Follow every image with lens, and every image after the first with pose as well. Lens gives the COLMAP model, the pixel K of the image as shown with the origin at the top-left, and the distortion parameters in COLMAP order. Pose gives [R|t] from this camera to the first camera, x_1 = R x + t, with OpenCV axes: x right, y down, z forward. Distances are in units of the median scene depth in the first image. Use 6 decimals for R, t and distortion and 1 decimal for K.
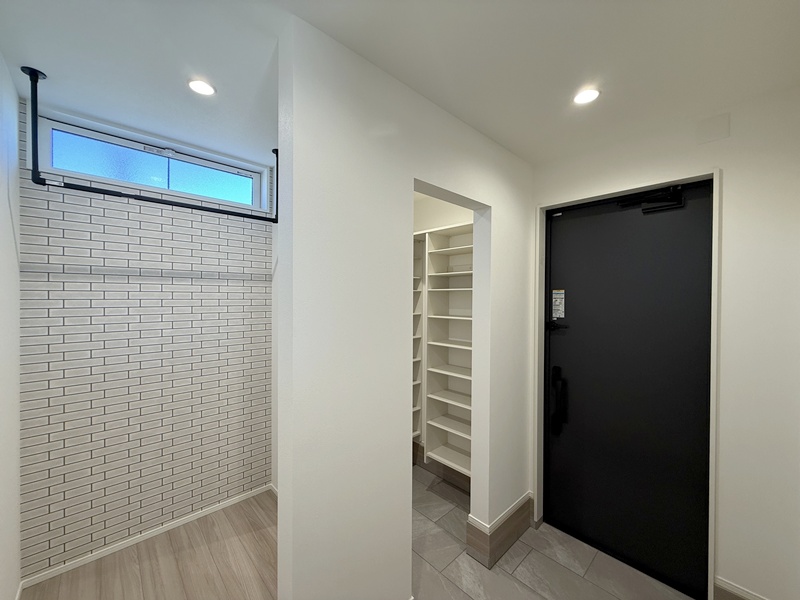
lens RADIAL K [[318.4, 0, 399.7], [0, 318.4, 299.7], [0, 0, 1]] dist [0.001453, 0.001084]
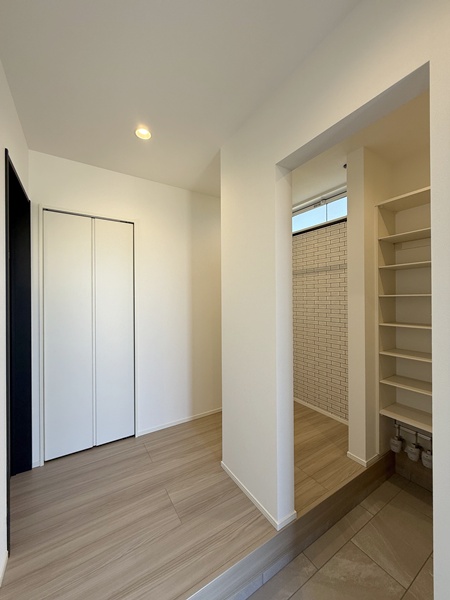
lens RADIAL K [[238.8, 0, 224.8], [0, 238.8, 300.0], [0, 0, 1]] dist [0.001453, 0.001084]
pose [[-0.192691, 0.001674, -0.981258, 0.700157], [-0.004774, 0.999985, 0.002644, 0.086607], [0.981248, 0.005194, -0.192680, 0.731347]]
